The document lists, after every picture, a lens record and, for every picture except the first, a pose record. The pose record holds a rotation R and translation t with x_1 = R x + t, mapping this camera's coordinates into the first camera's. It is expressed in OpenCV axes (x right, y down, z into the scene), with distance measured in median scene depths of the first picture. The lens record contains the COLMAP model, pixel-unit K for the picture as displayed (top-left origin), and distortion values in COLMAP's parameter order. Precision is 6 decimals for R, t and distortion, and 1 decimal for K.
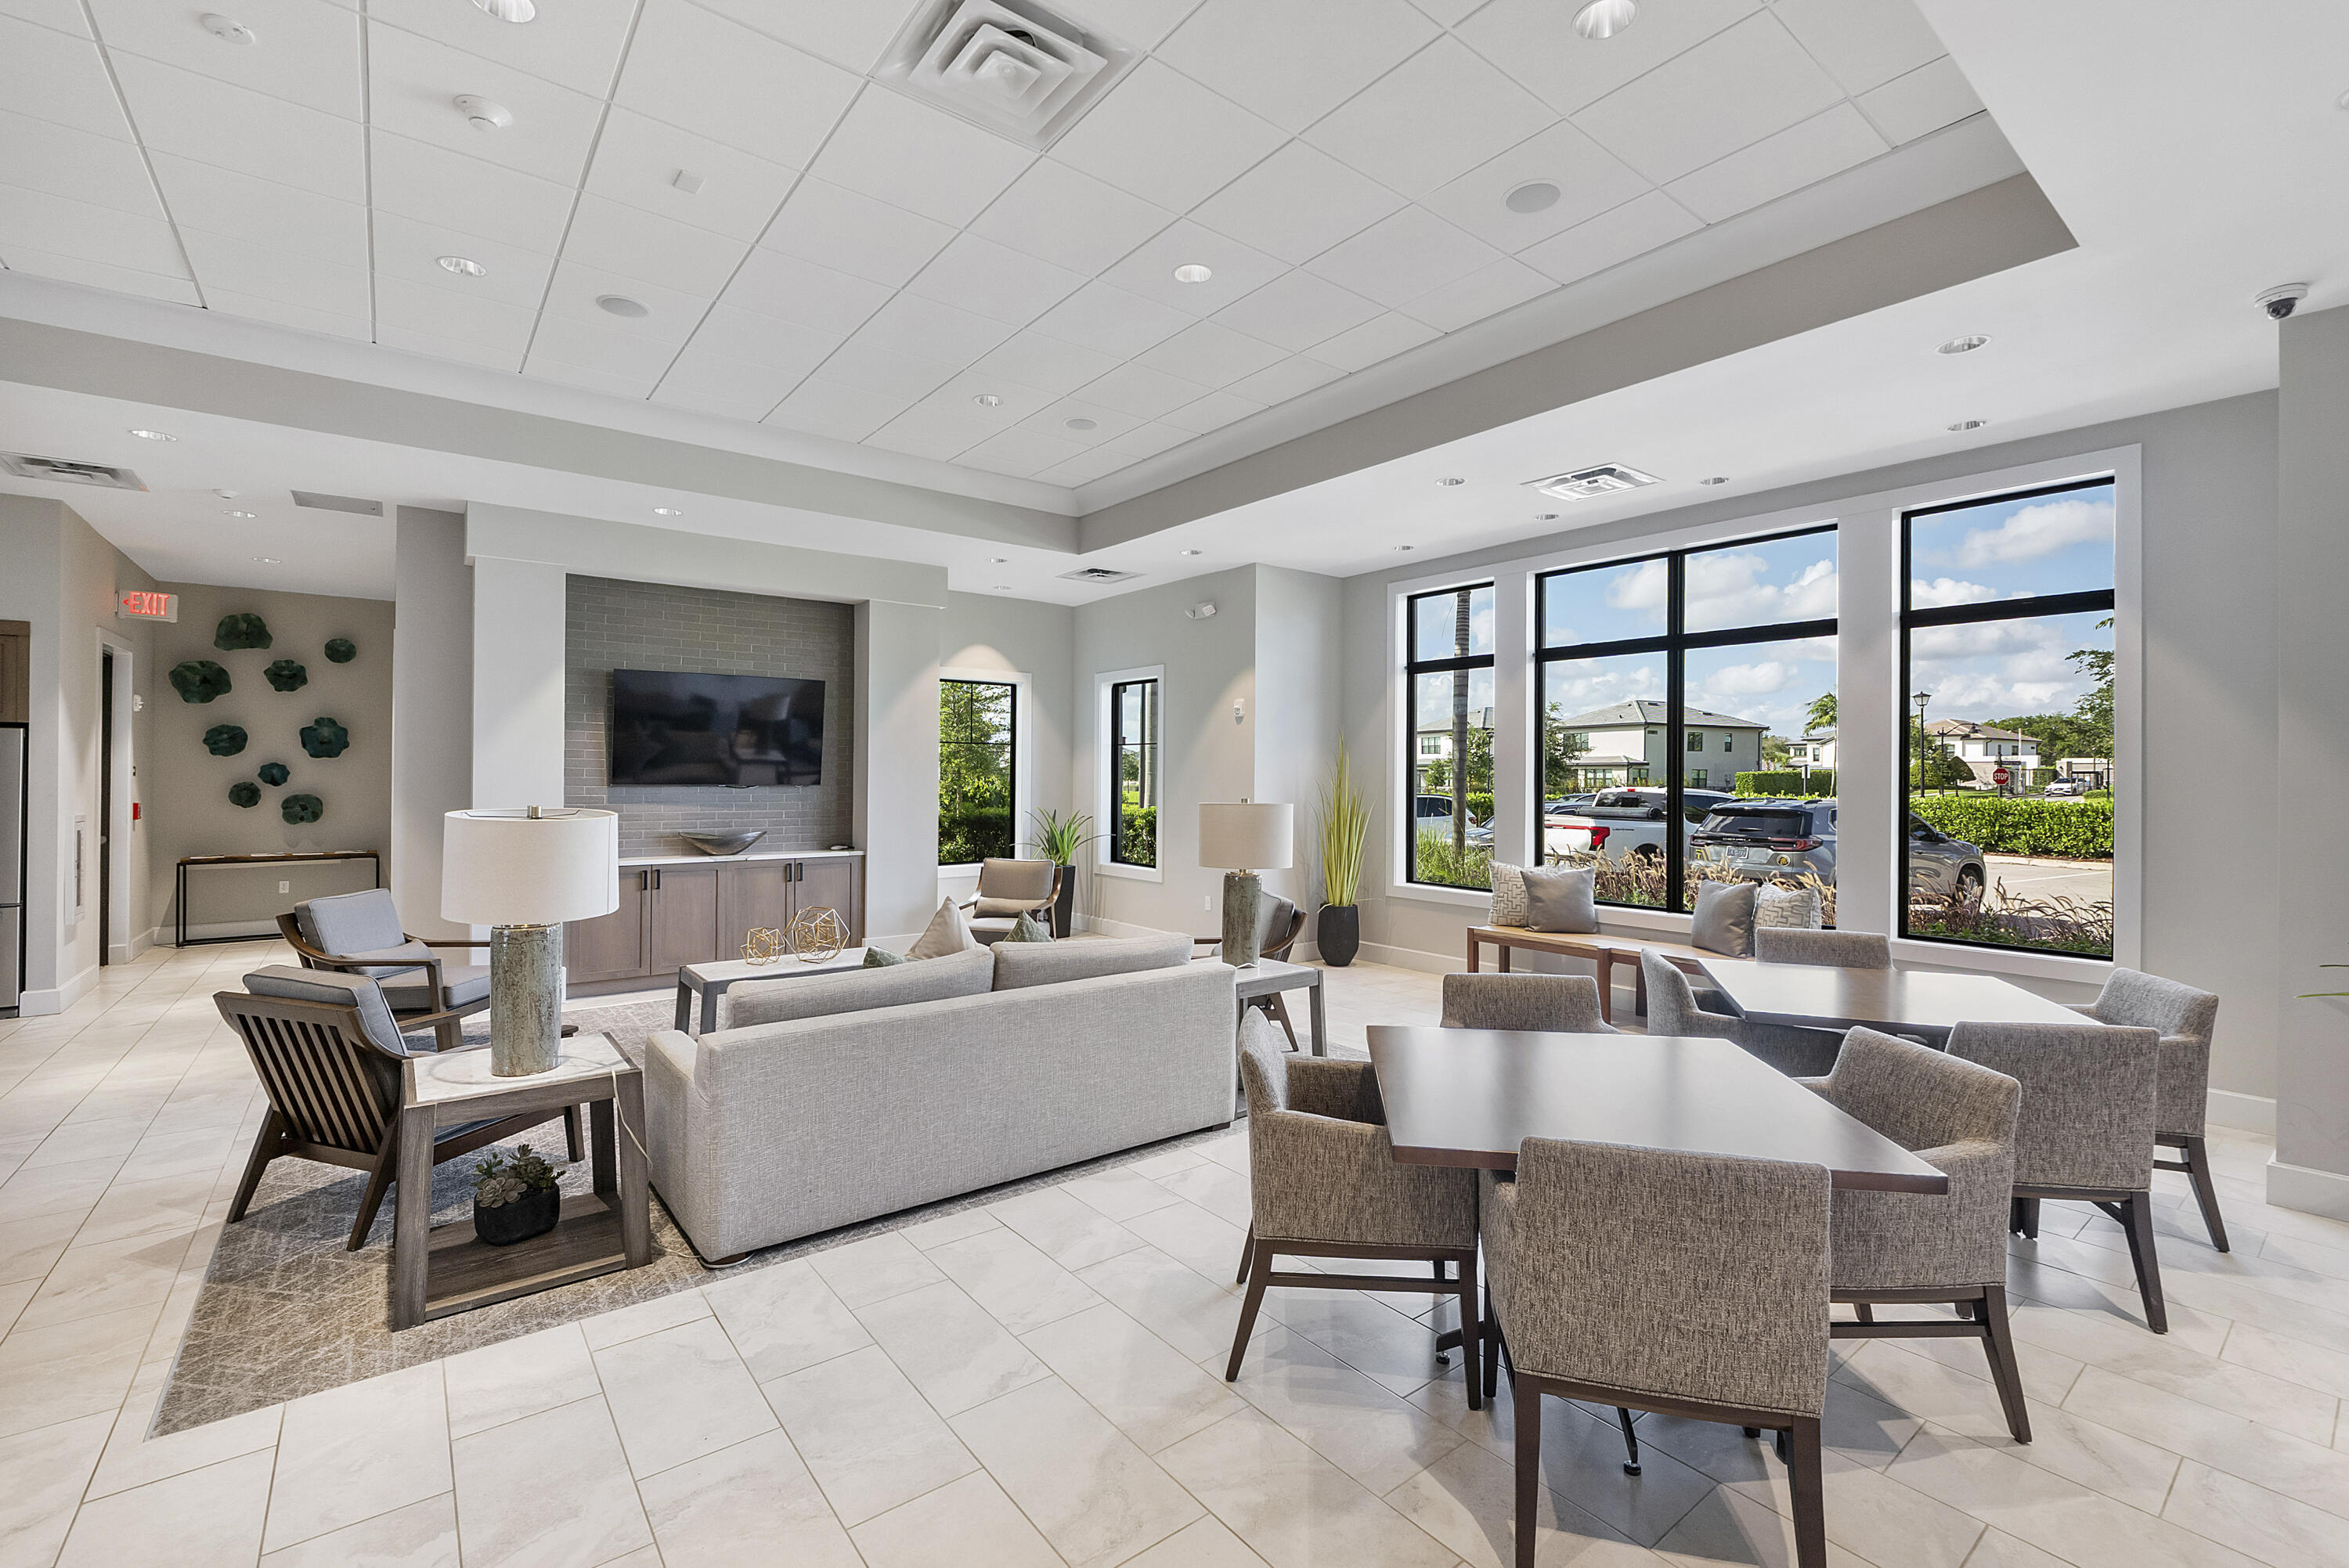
lens RADIAL K [[1002.4, 0, 1177.1], [0, 1002.4, 766.0], [0, 0, 1]] dist [-0.000425, -0.000224]
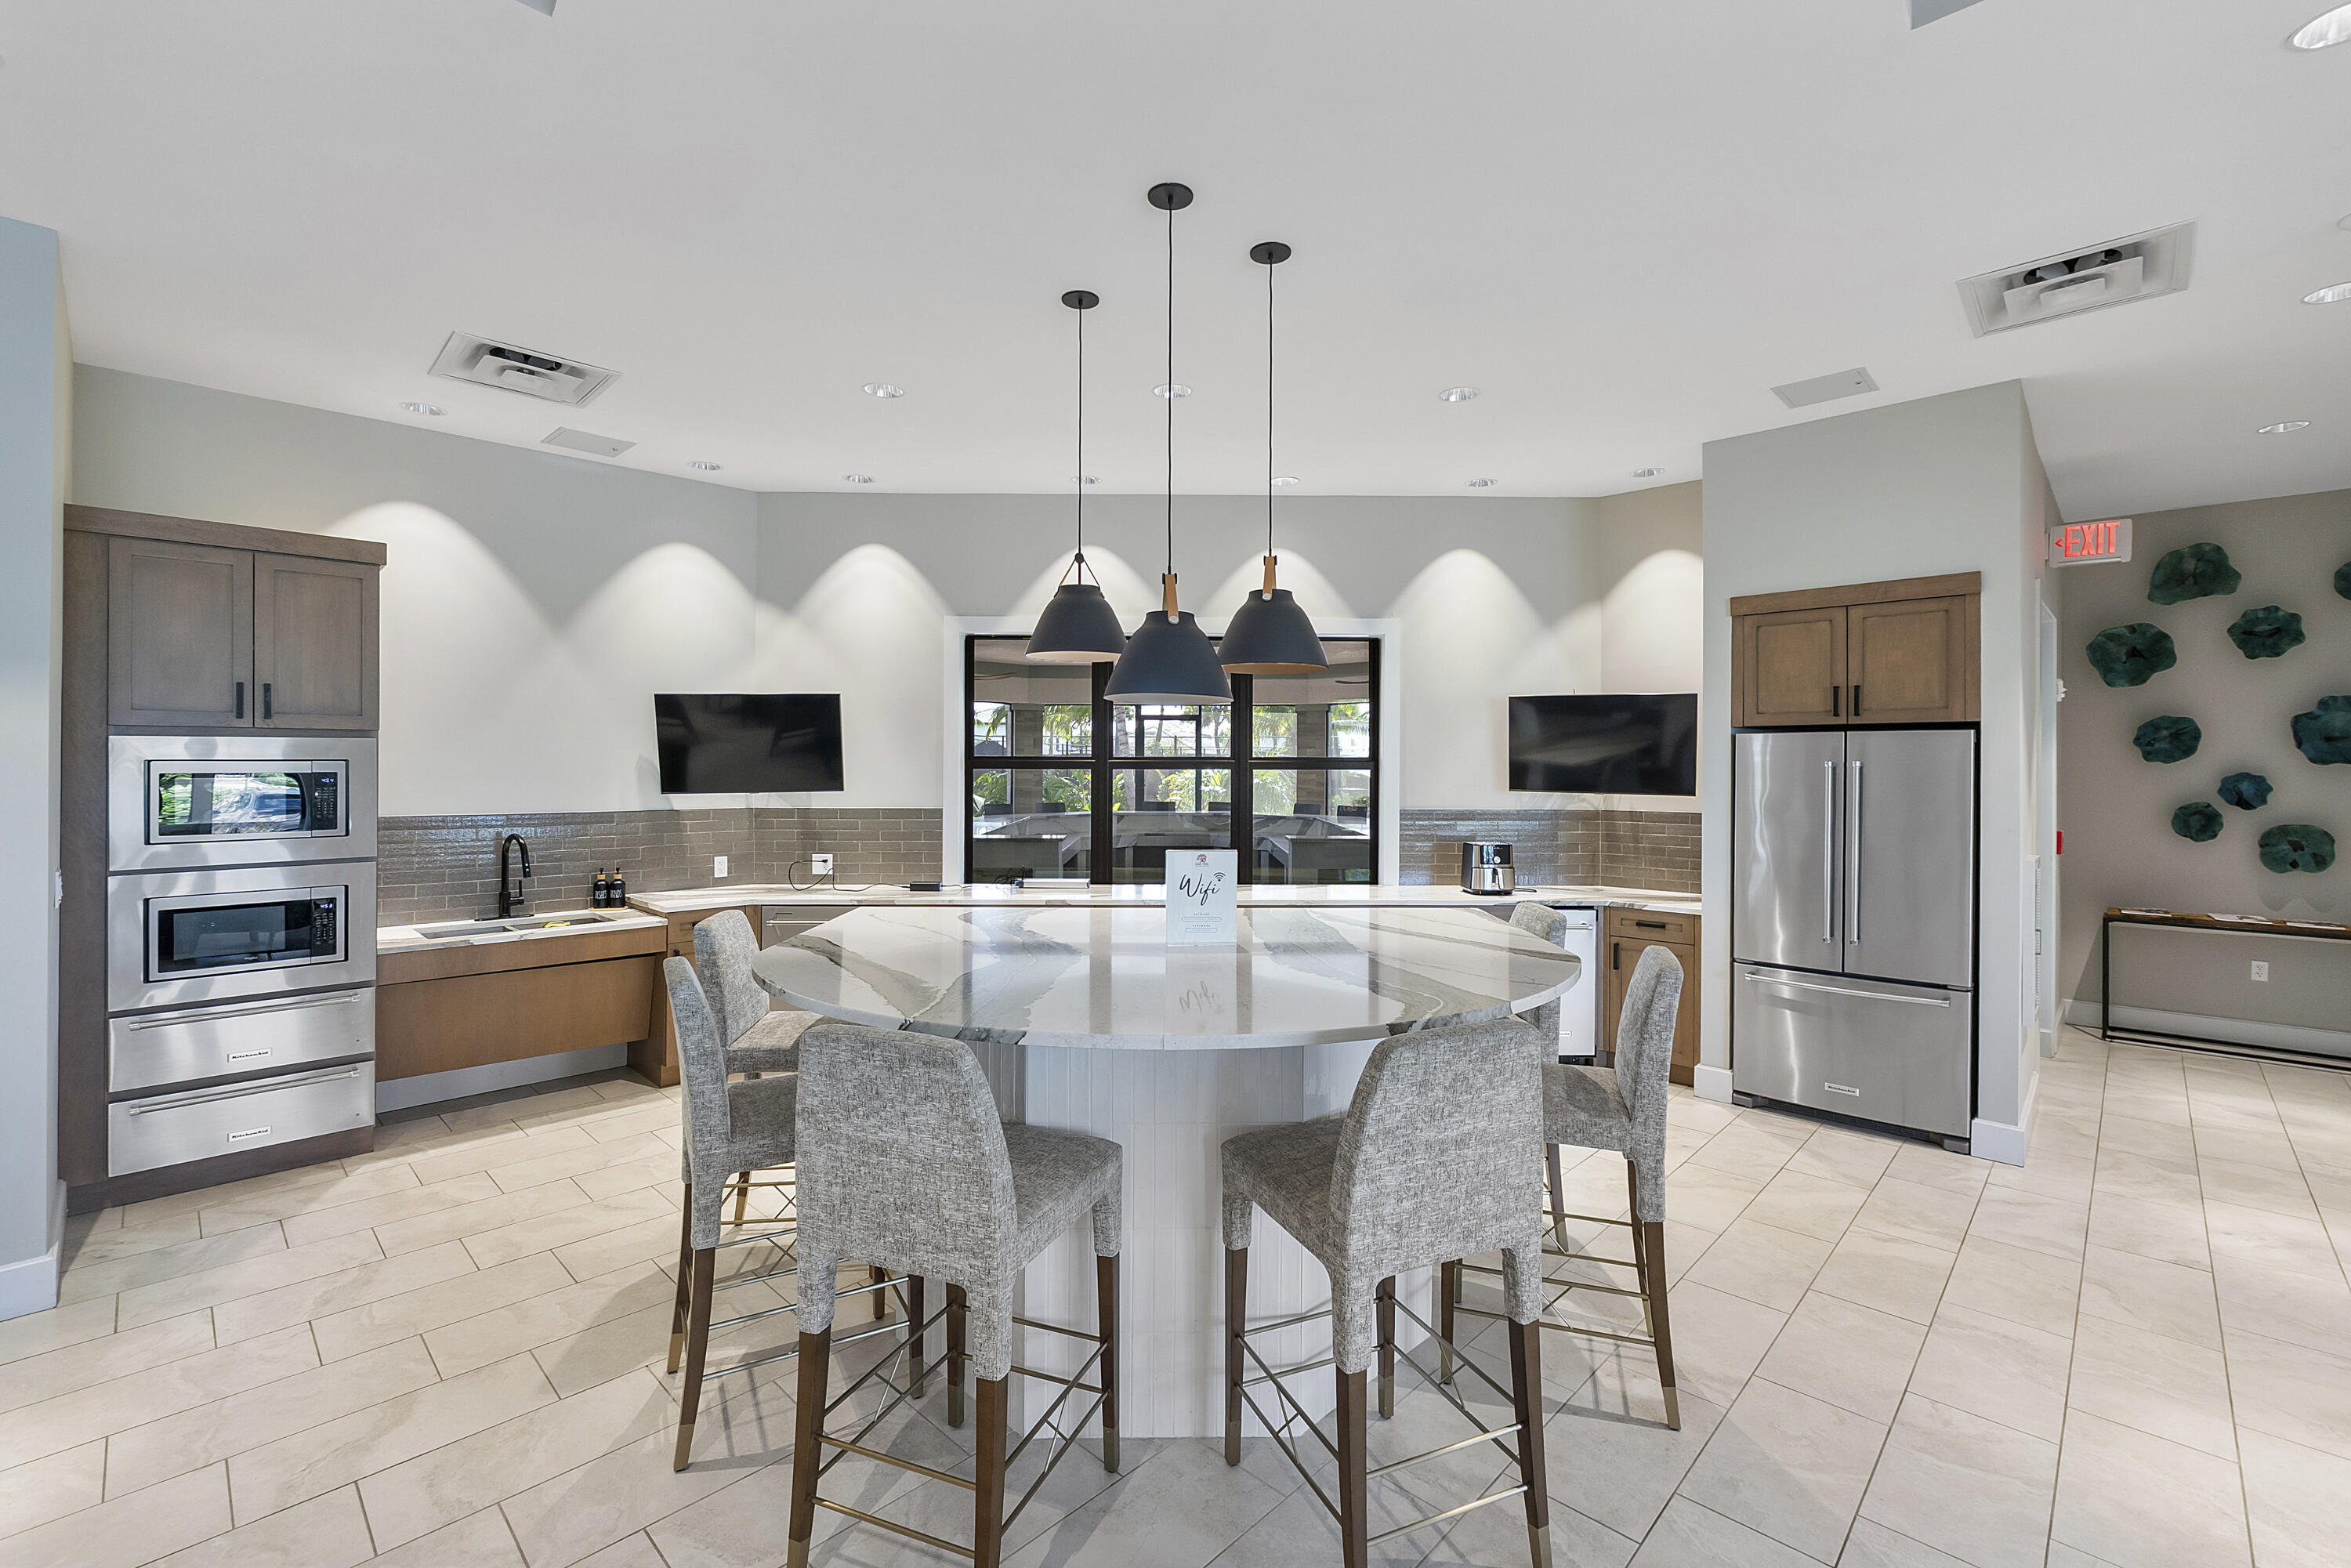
lens RADIAL K [[1003.3, 0, 1177.5], [0, 1003.3, 764.7], [0, 0, 1]] dist [-0.000425, -0.000224]
pose [[0.134686, -0.003801, -0.990881, -0.369640], [0.005239, 0.999981, -0.003124, -0.009868], [0.990875, -0.004770, 0.134703, 0.251268]]
